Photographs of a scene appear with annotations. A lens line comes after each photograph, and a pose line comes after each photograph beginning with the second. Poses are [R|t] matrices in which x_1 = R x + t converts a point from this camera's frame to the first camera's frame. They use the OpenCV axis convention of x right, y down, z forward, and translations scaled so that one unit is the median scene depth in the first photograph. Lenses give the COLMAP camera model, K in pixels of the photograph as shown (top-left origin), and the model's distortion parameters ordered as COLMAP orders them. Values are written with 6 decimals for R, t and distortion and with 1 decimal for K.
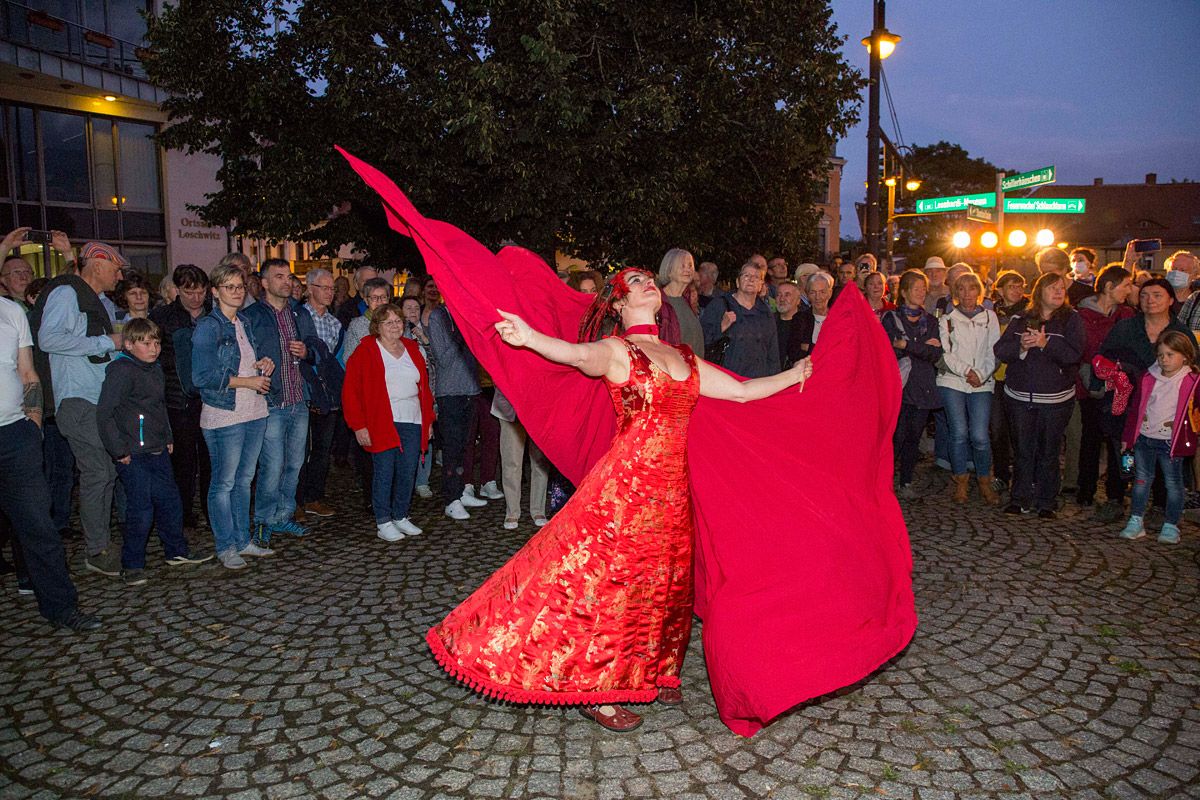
lens RADIAL K [[838.1, 0, 600.1], [0, 838.1, 388.0], [0, 0, 1]] dist [-0.061495, 0.038533]
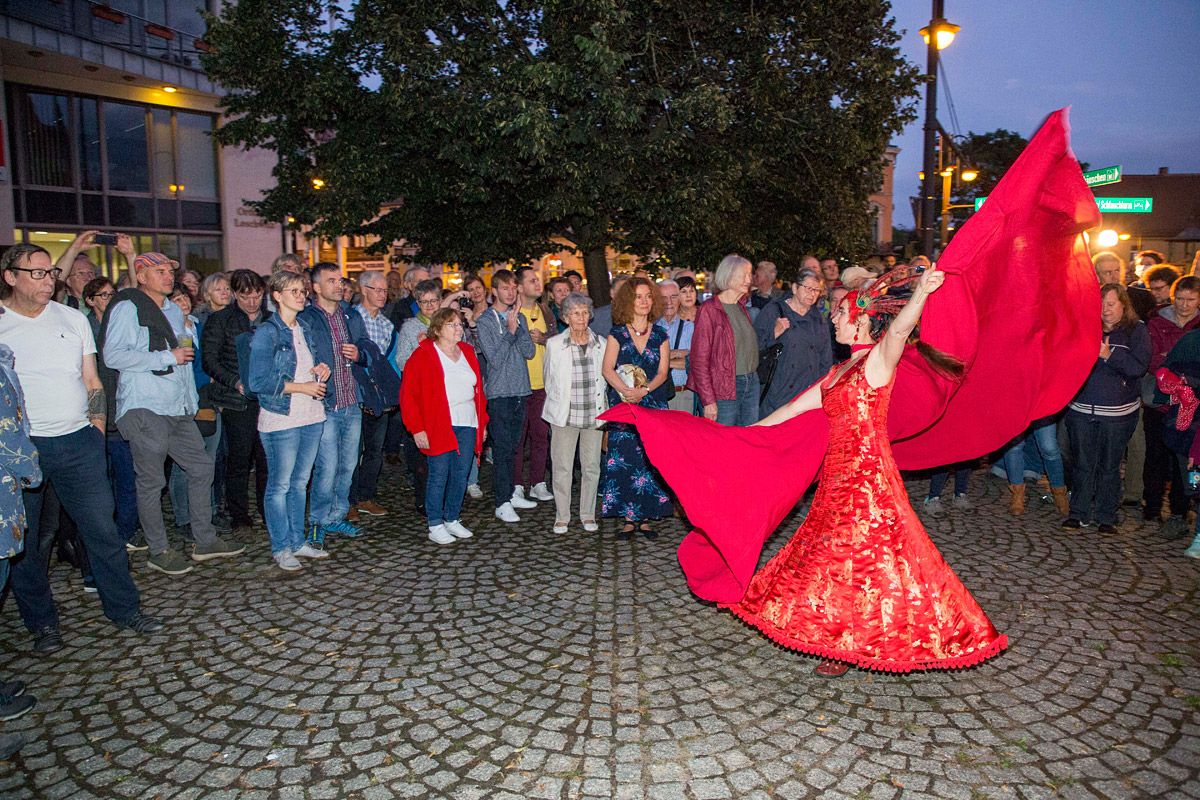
lens RADIAL K [[838.1, 0, 608.8], [0, 838.1, 386.0], [0, 0, 1]] dist [-0.061495, 0.038533]
pose [[0.998893, 0.012376, -0.045380, -0.005851], [-0.011766, 0.999837, 0.013696, -0.025306], [0.045542, -0.013147, 0.998876, 0.002547]]
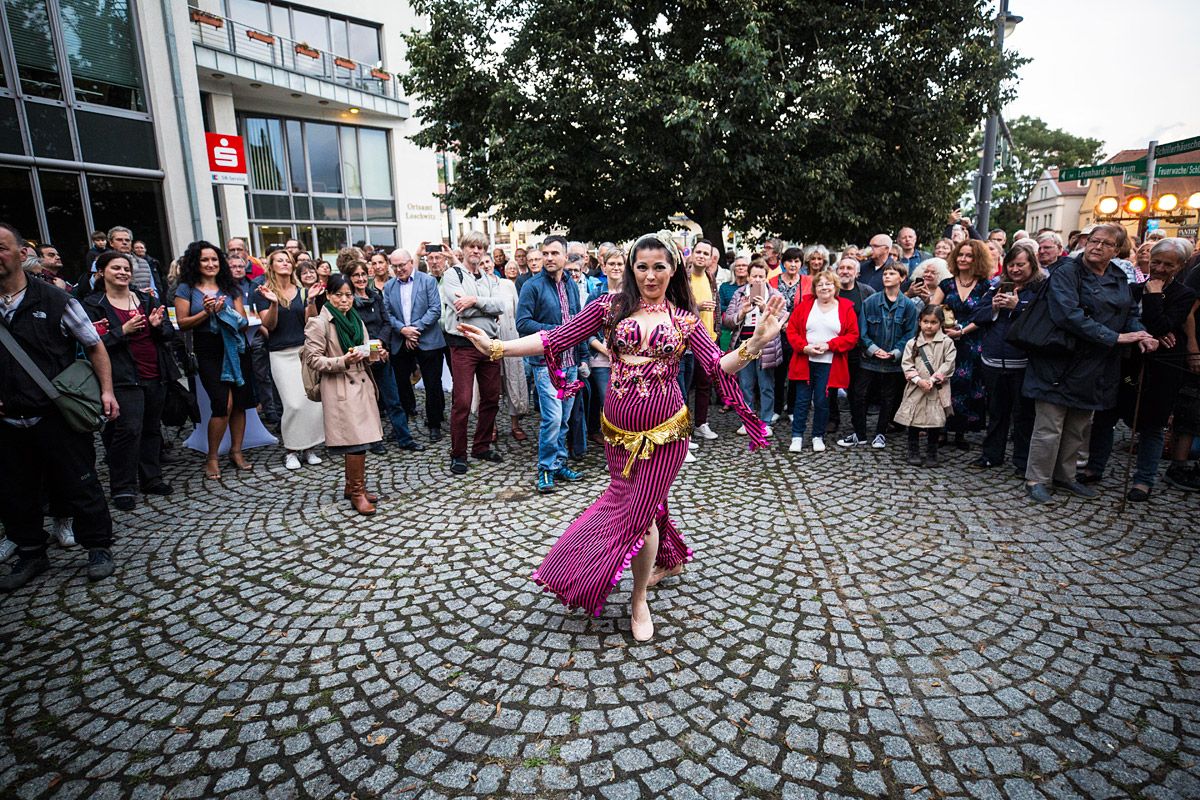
lens RADIAL K [[650.0, 0, 603.8], [0, 650.0, 393.1], [0, 0, 1]] dist [-0.027772, 0.013326]
pose [[0.987623, 0.015830, -0.156043, -0.159645], [-0.000788, 0.995382, 0.095990, -0.024000], [0.156842, -0.094679, 0.983075, 0.064566]]
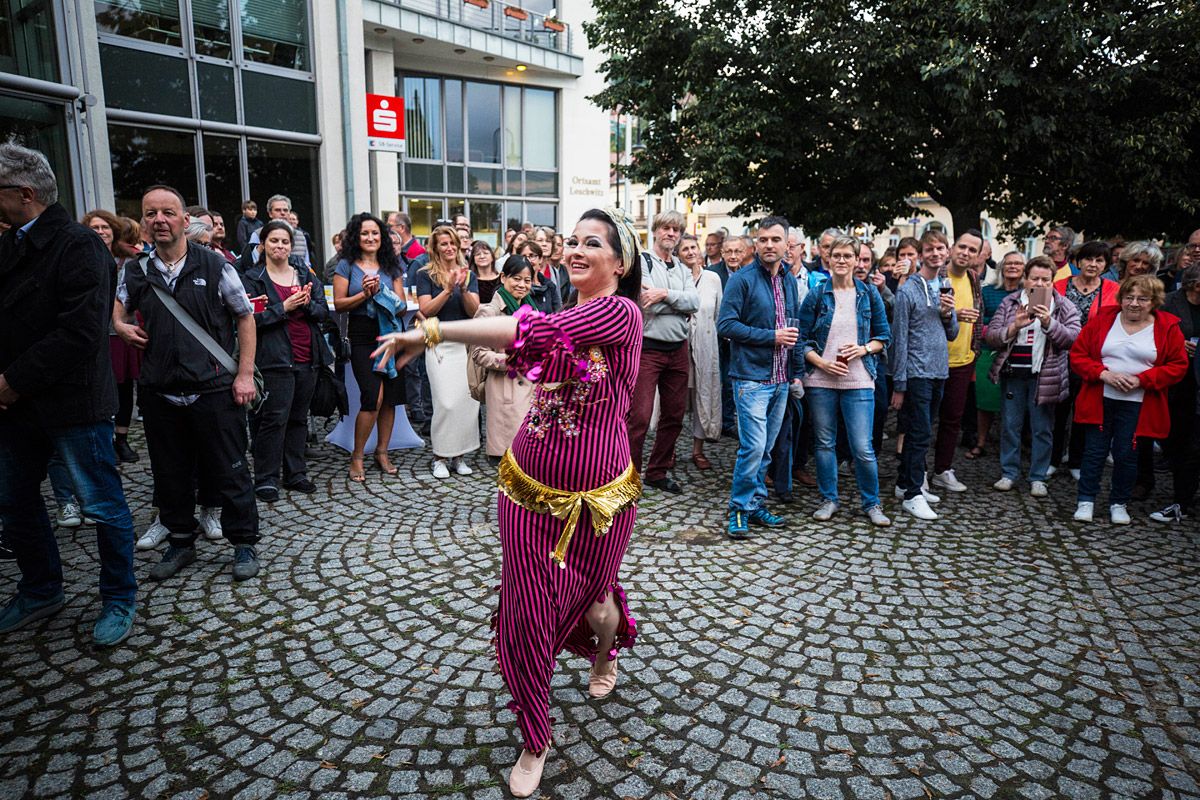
lens RADIAL K [[799.3, 0, 603.1], [0, 799.3, 393.8], [0, 0, 1]] dist [-0.005071, 0.018244]
pose [[0.923255, 0.083406, -0.375025, -0.198441], [-0.057182, 0.995110, 0.080541, -0.021290], [0.379909, -0.052915, 0.923509, 0.060659]]
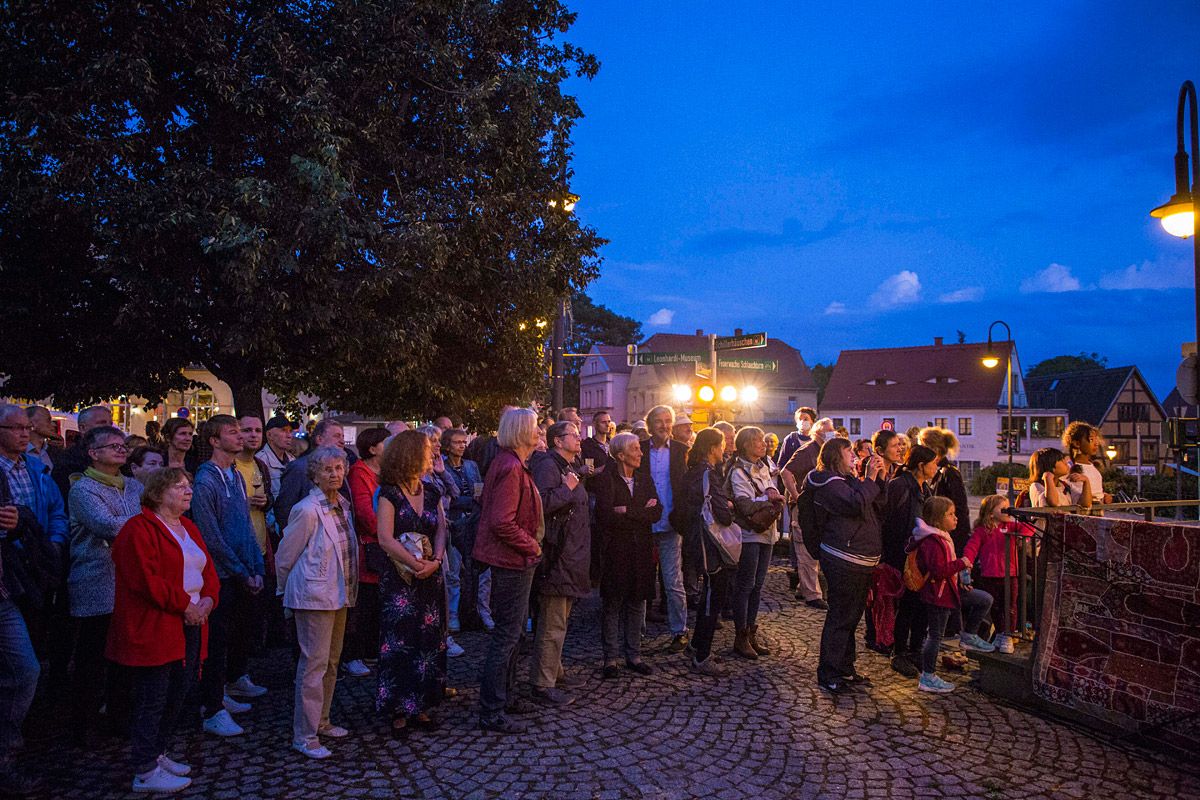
lens RADIAL K [[838.1, 0, 598.8], [0, 838.1, 404.4], [0, 0, 1]] dist [-0.061495, 0.038533]
pose [[0.904730, 0.032549, 0.424739, -0.227097], [0.023585, 0.991720, -0.126236, -0.054156], [-0.425331, 0.124227, 0.896471, 0.138916]]
